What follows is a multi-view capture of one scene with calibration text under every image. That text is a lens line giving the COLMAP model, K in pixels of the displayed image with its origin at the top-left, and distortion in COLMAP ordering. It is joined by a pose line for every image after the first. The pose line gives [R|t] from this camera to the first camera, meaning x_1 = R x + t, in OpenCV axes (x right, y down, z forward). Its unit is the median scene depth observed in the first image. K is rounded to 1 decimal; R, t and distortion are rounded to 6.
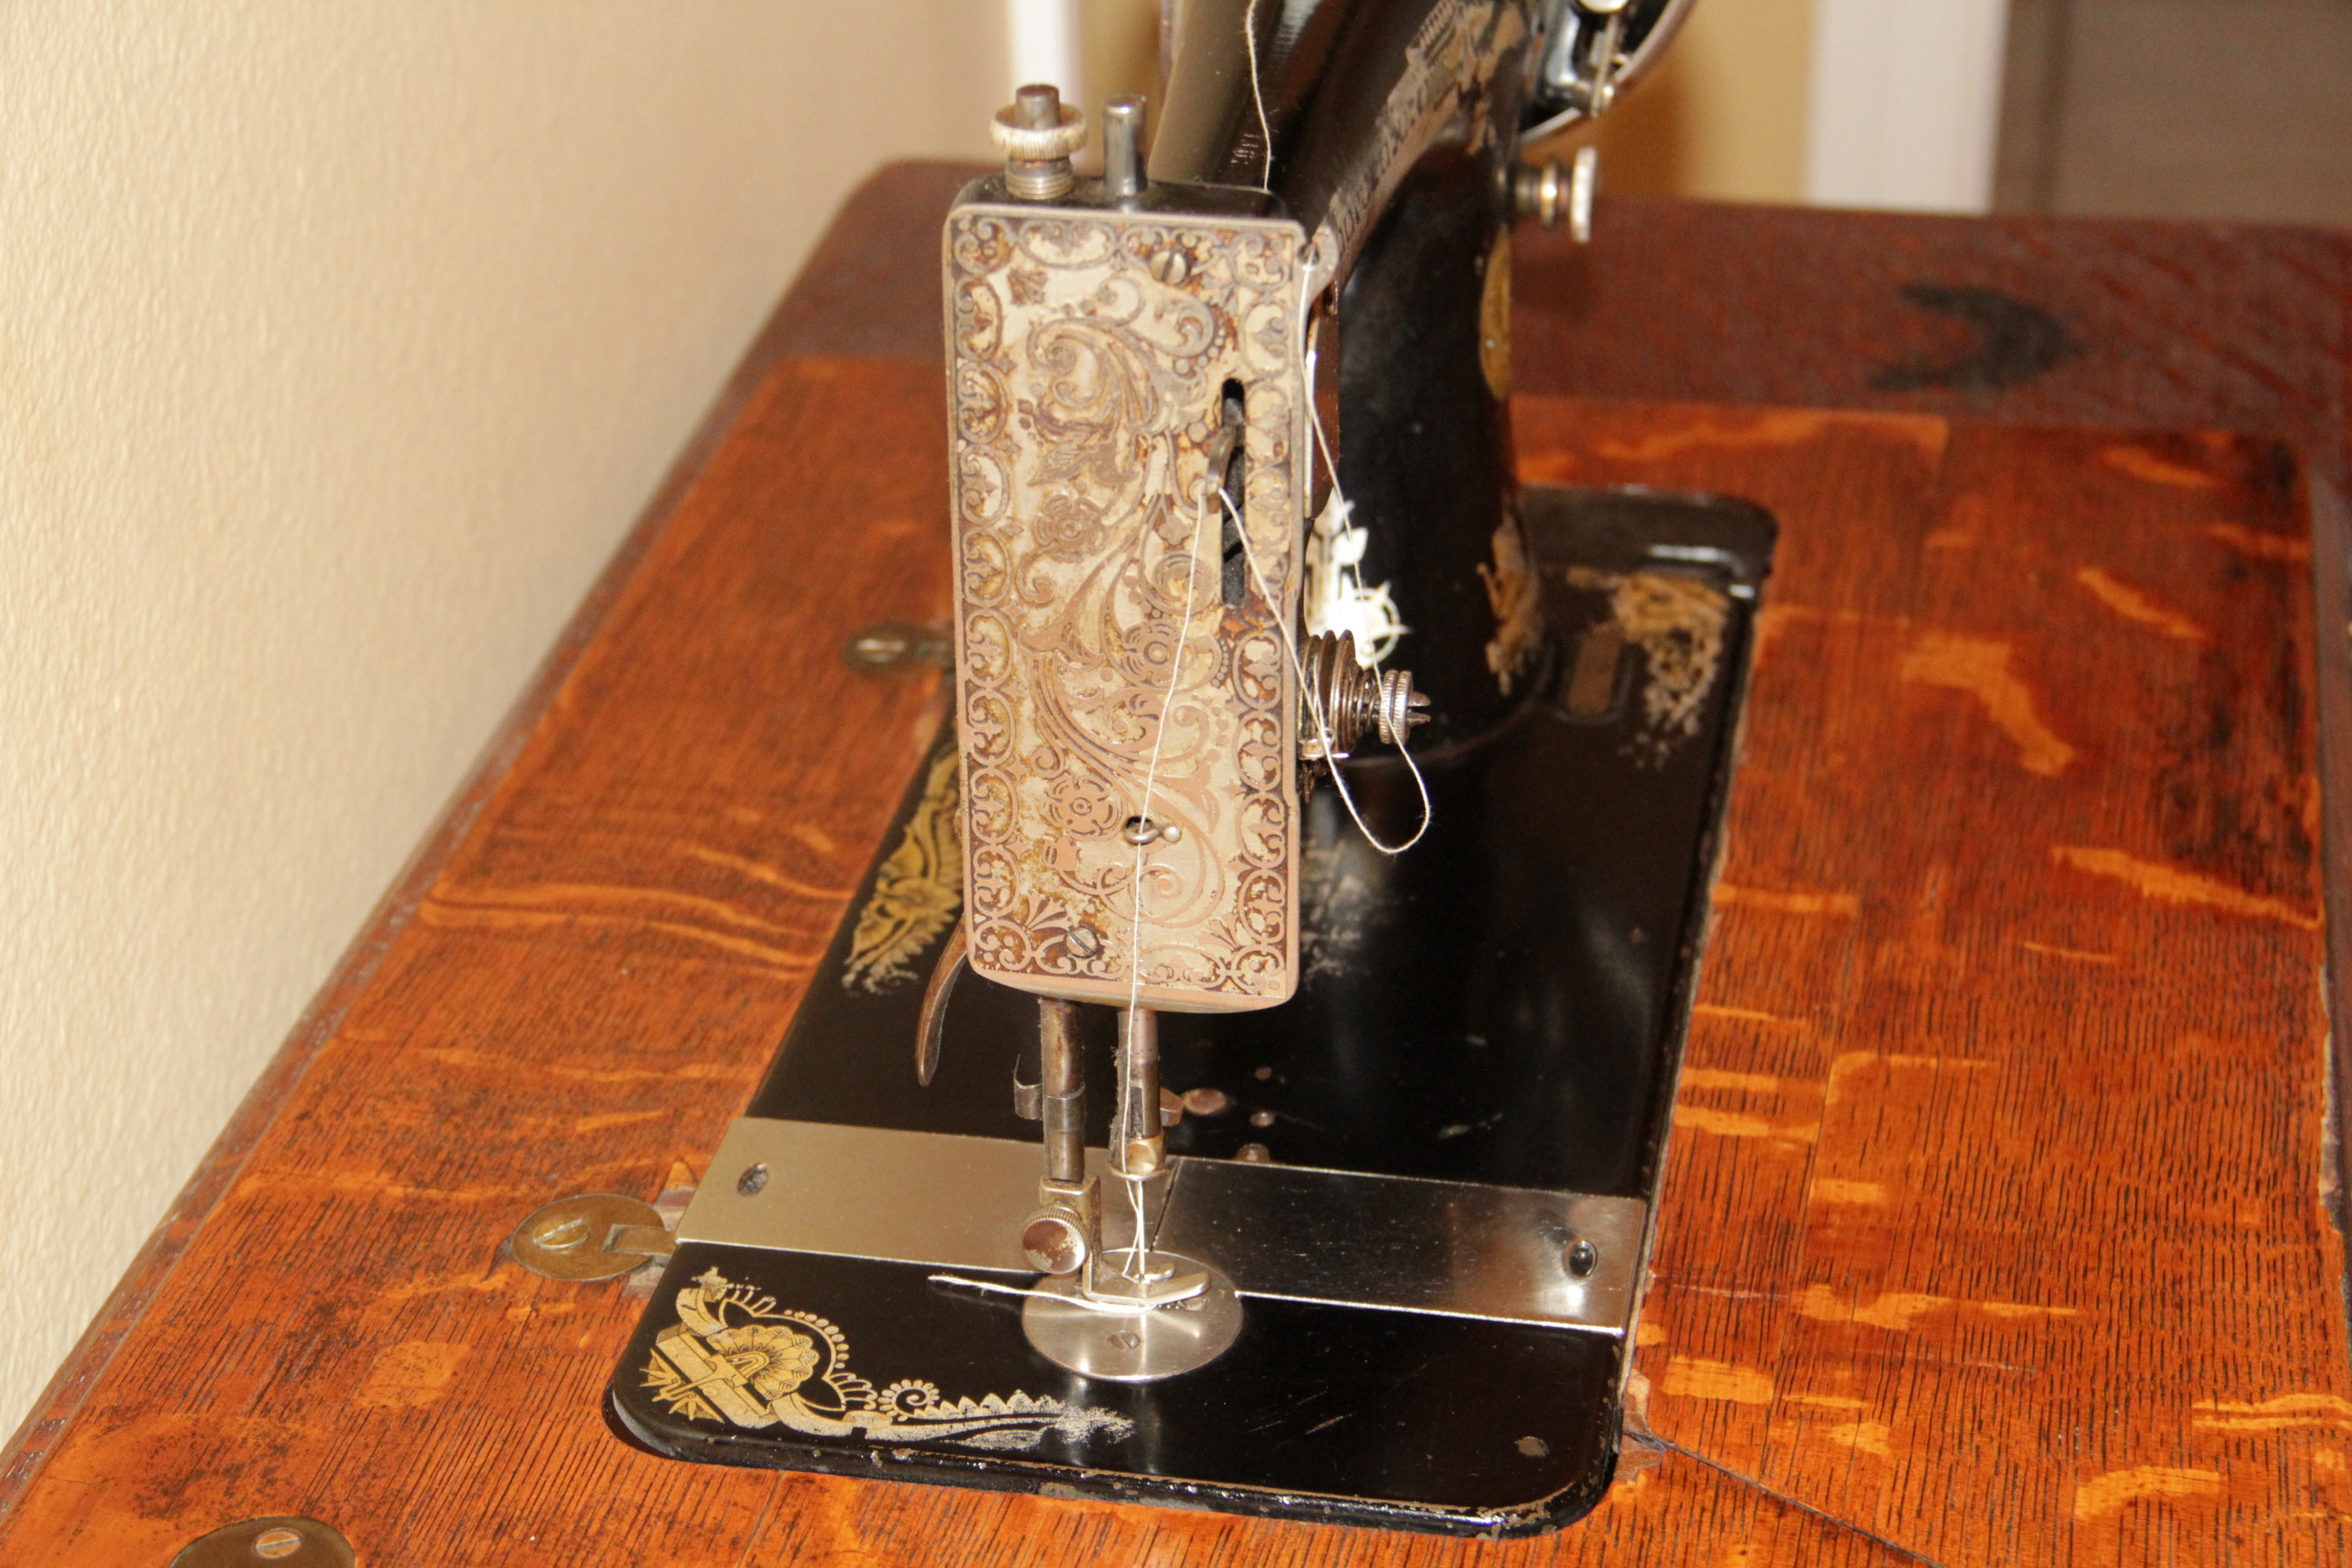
lens RADIAL K [[4845.8, 0, 1176.0], [0, 4845.8, 784.0], [0, 0, 1]] dist [0.264960, -0.271236]
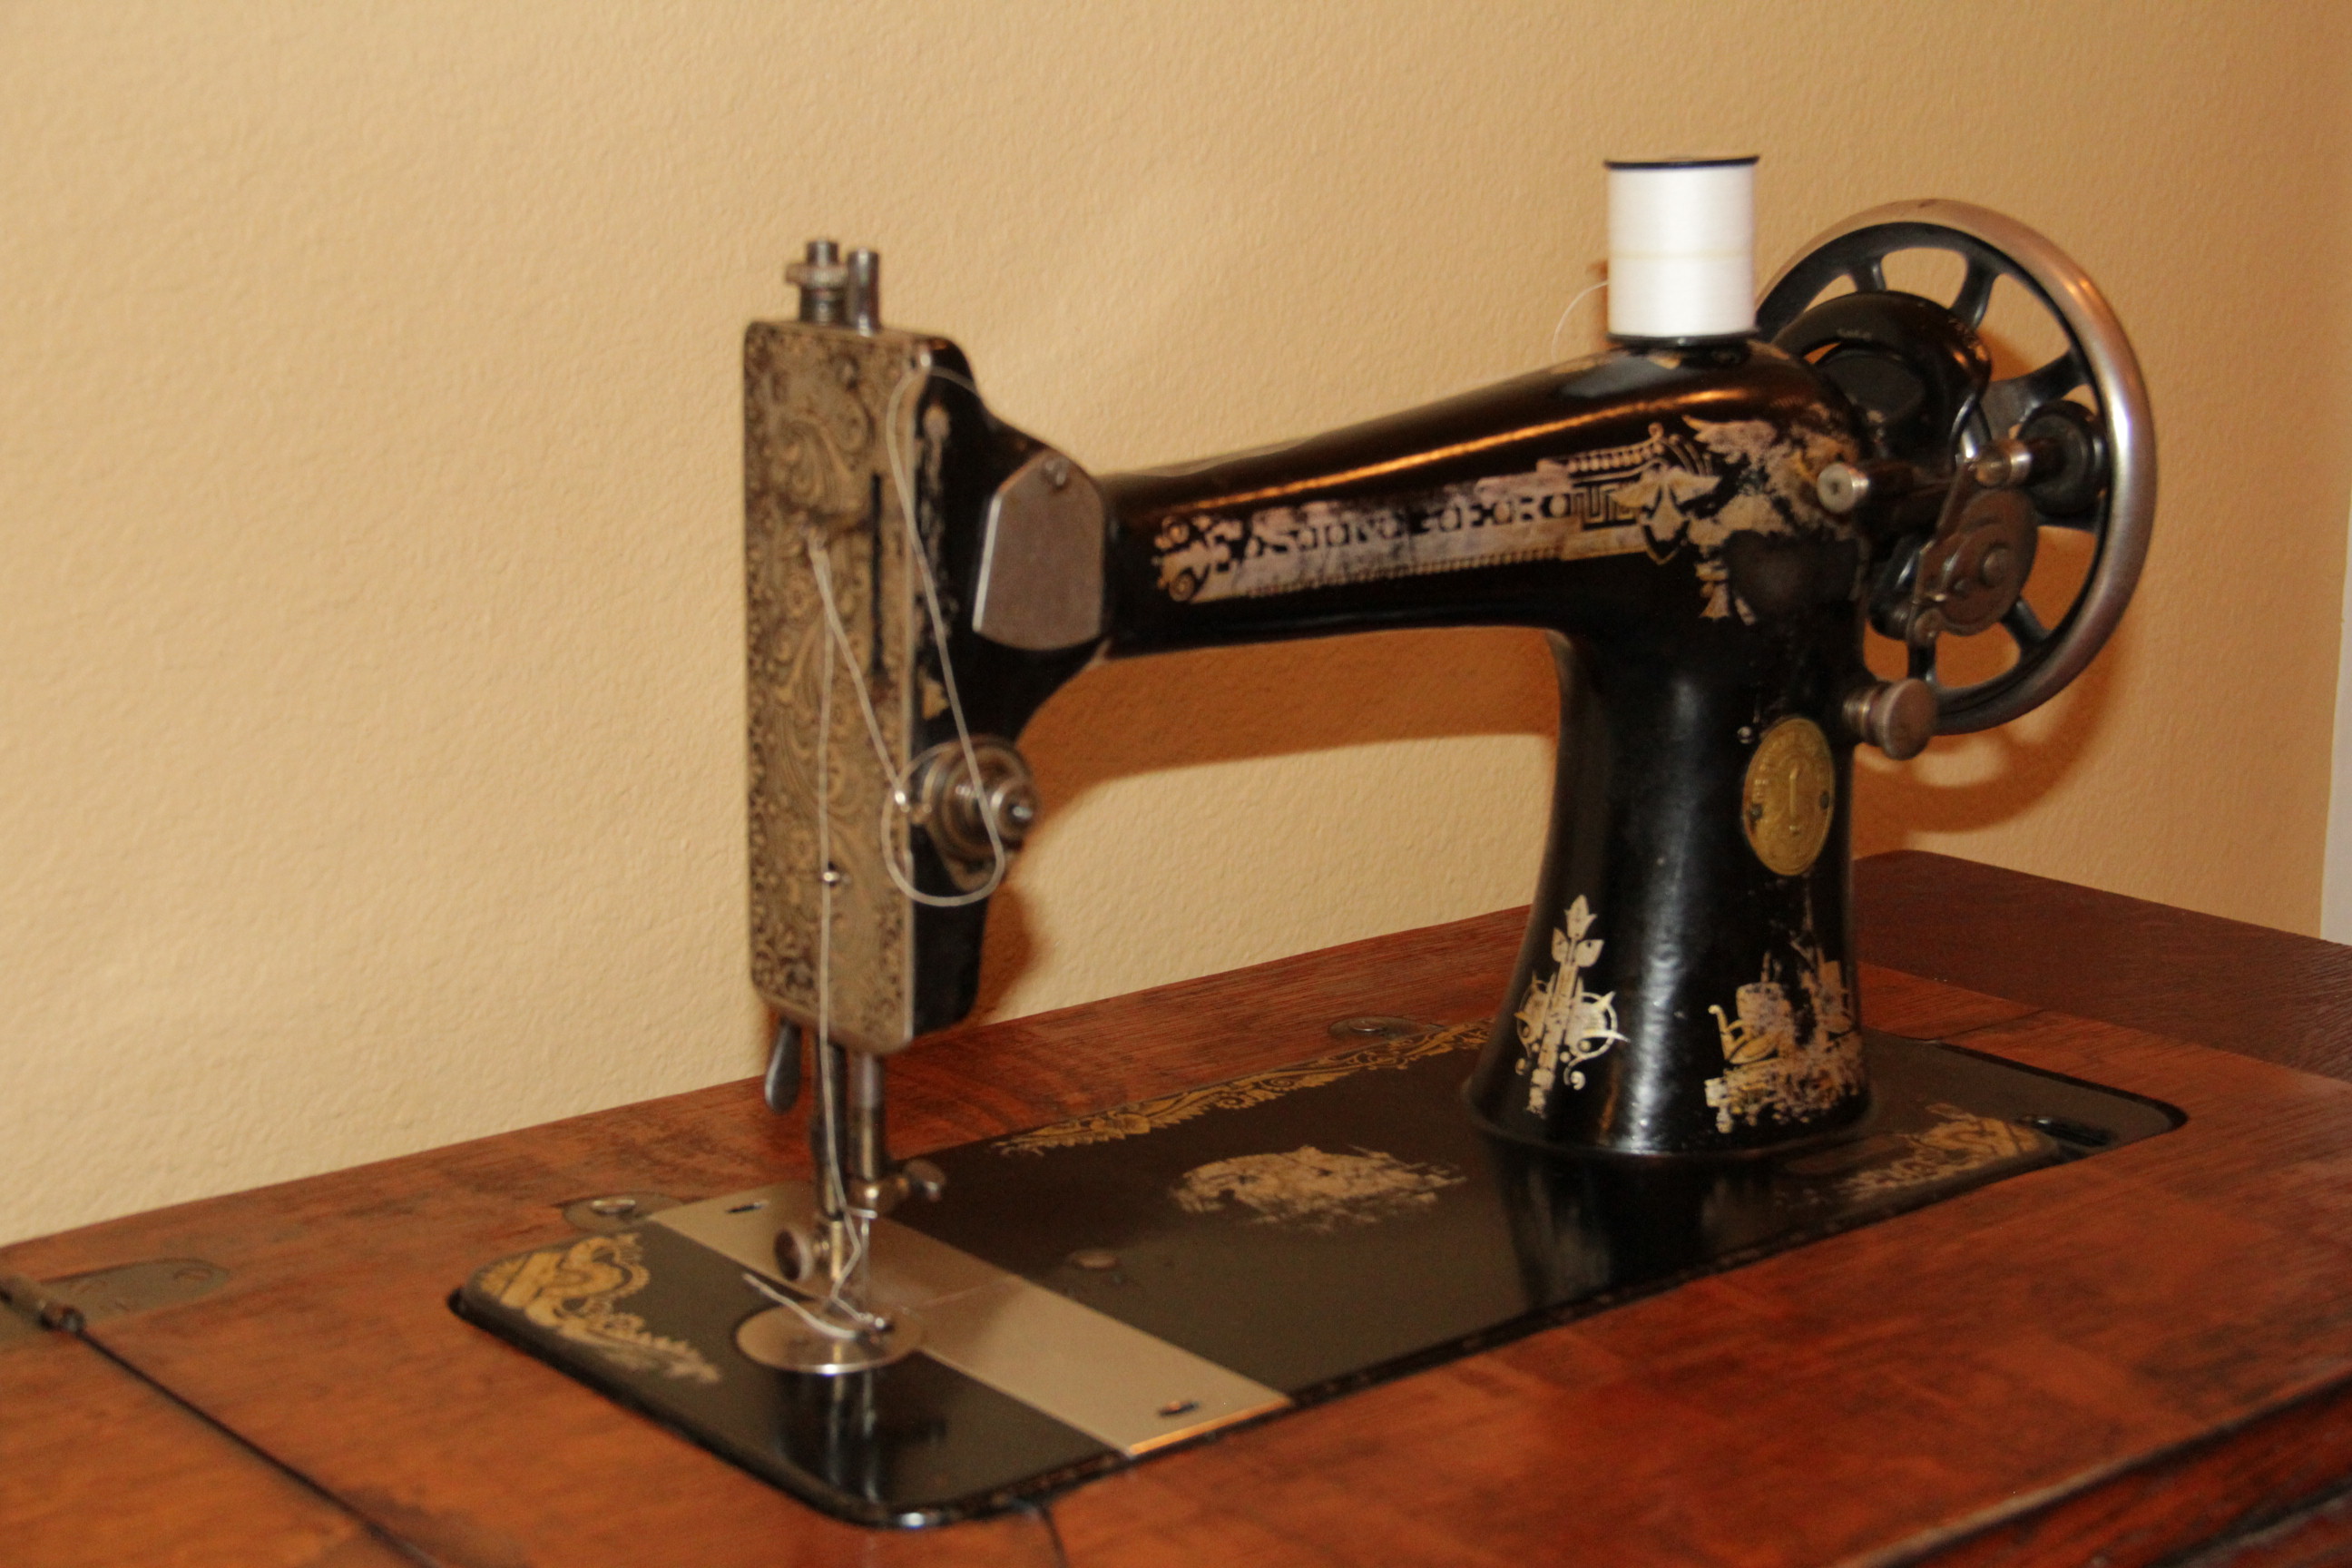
lens RADIAL K [[3653.2, 0, 1176.0], [0, 3653.2, 784.0], [0, 0, 1]] dist [0.046181, 0.042457]
pose [[0.783719, 0.159625, -0.600253, 0.462131], [-0.316288, 0.934291, -0.164506, 0.084980], [0.534552, 0.318779, 0.782709, 0.252573]]
